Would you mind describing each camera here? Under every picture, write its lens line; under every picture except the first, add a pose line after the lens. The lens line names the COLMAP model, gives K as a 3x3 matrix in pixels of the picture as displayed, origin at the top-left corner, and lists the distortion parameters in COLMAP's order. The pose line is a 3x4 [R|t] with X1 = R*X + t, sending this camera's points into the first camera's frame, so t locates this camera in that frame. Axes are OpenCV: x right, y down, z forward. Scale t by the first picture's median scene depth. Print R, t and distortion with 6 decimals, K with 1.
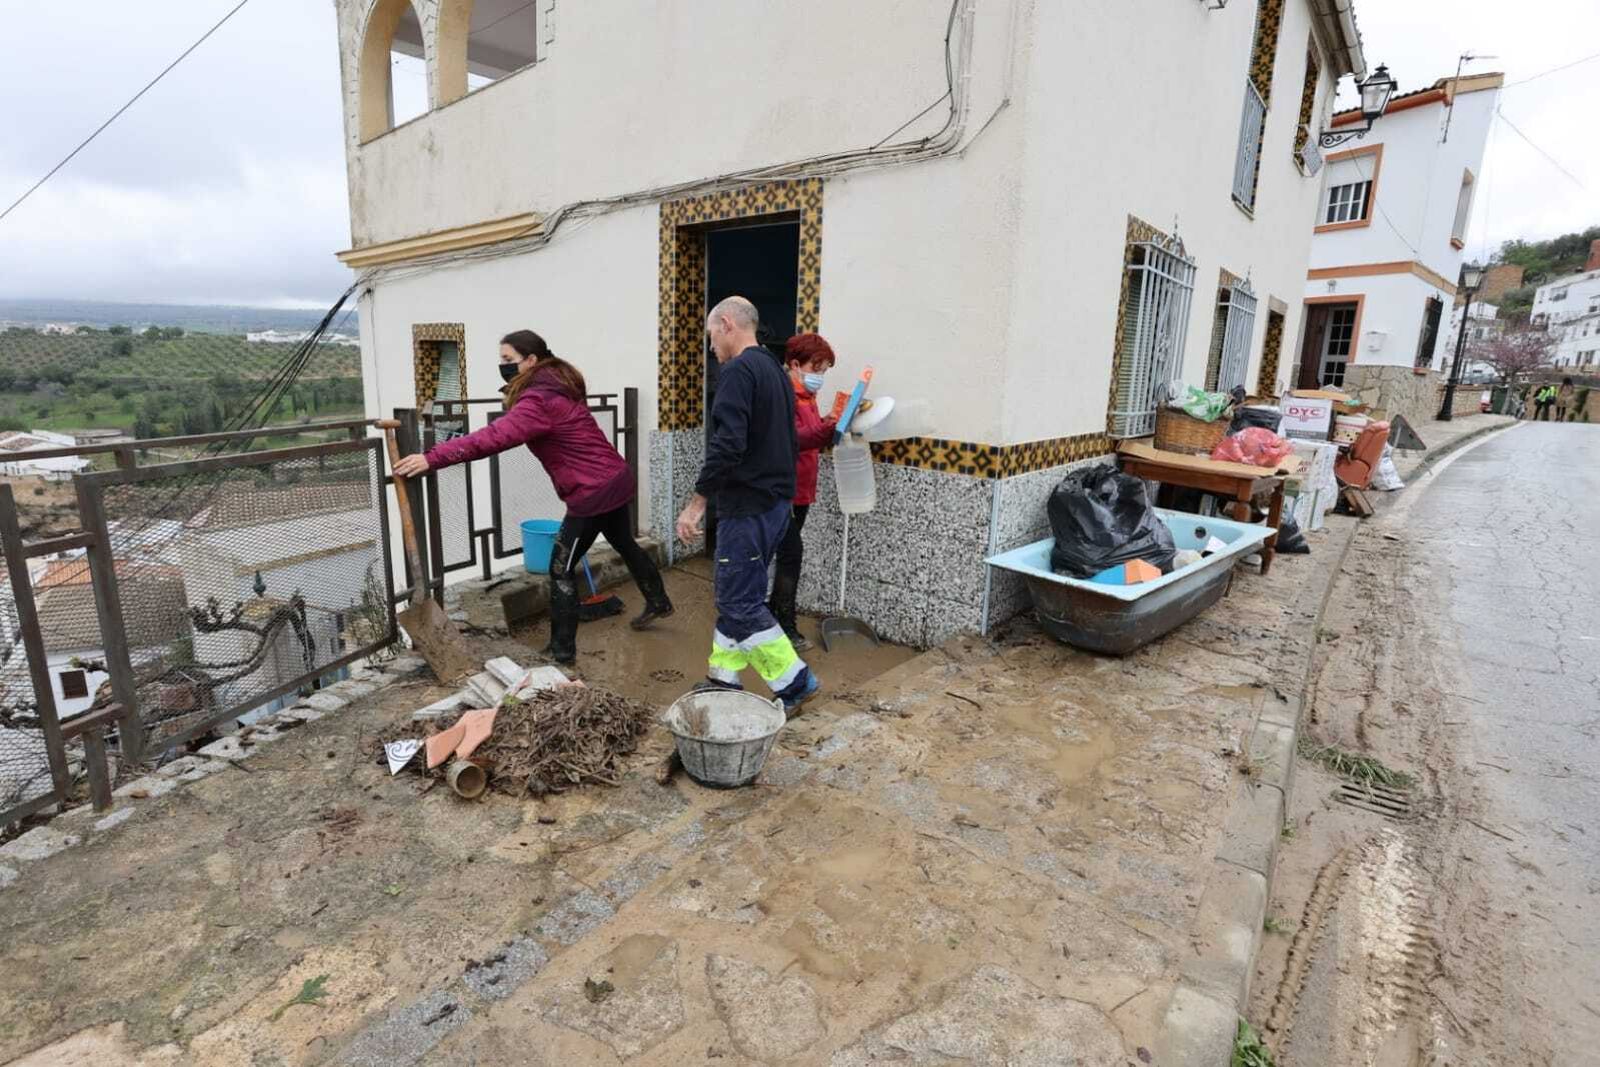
lens RADIAL K [[779.3, 0, 798.0], [0, 779.3, 531.7], [0, 0, 1]] dist [-0.070341, 0.028437]
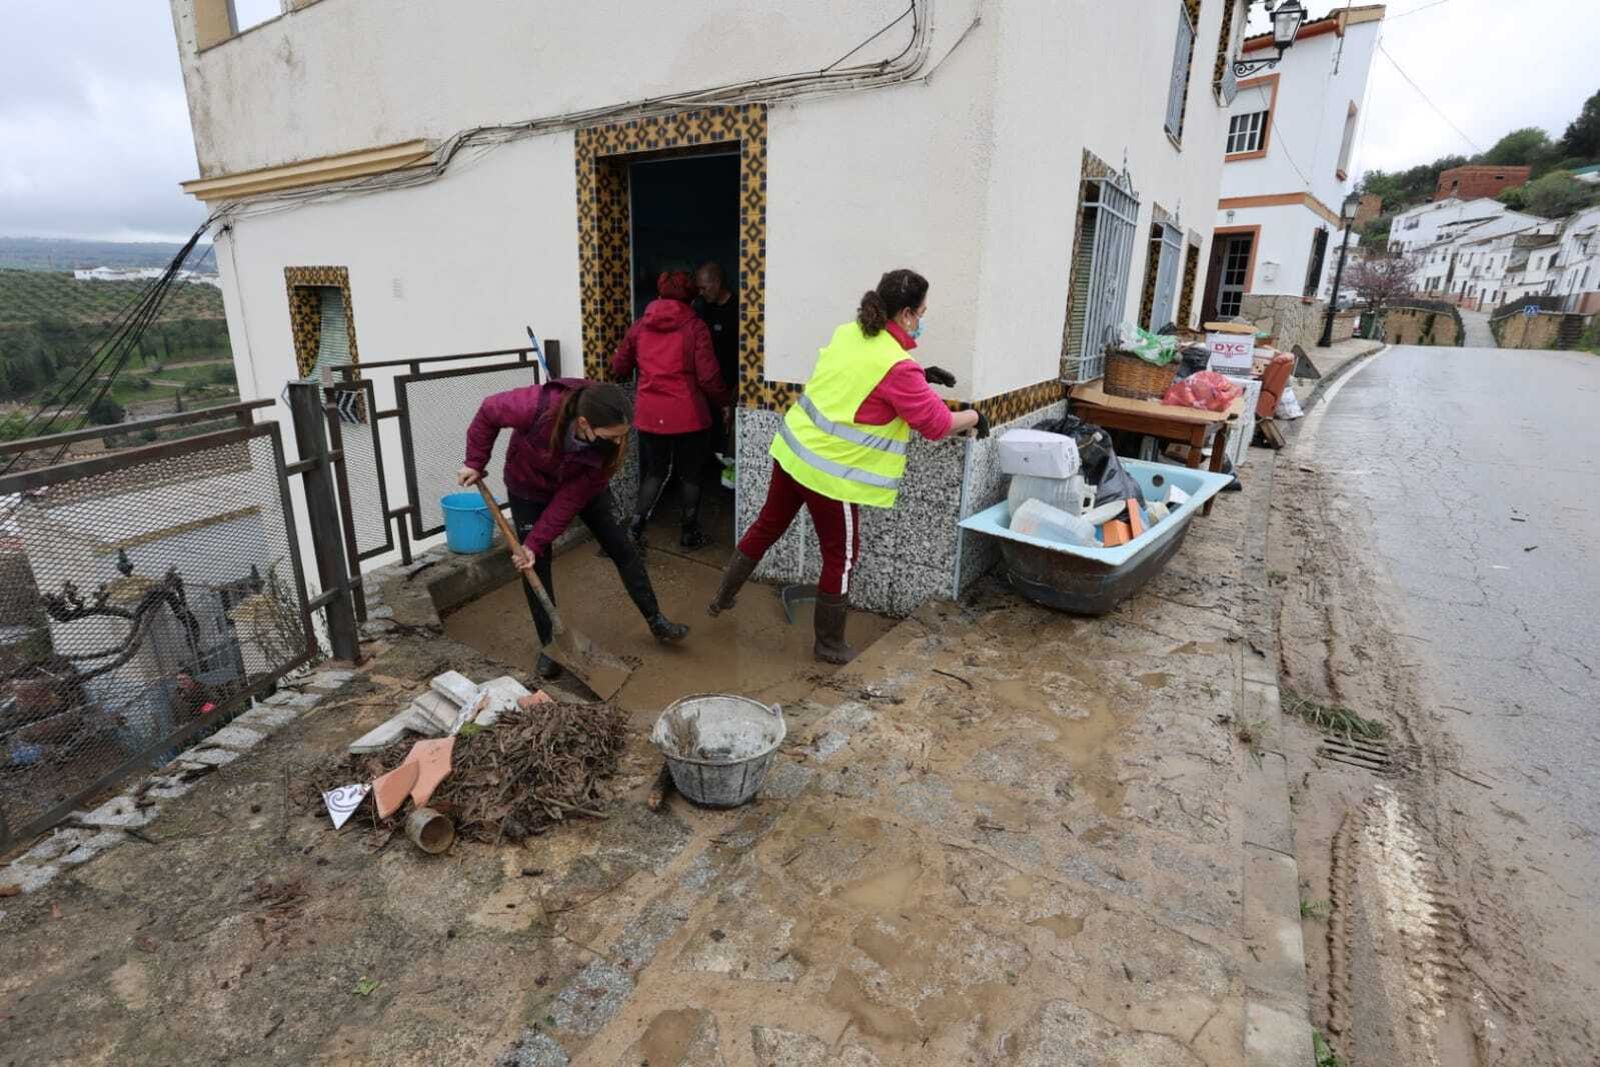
lens RADIAL K [[779.3, 0, 798.0], [0, 779.3, 531.7], [0, 0, 1]] dist [-0.070341, 0.028437]
pose [[0.991968, -0.047134, 0.117382, -0.063933], [0.037100, 0.995583, 0.086243, -0.041331], [-0.120928, -0.081195, 0.989335, 0.077277]]
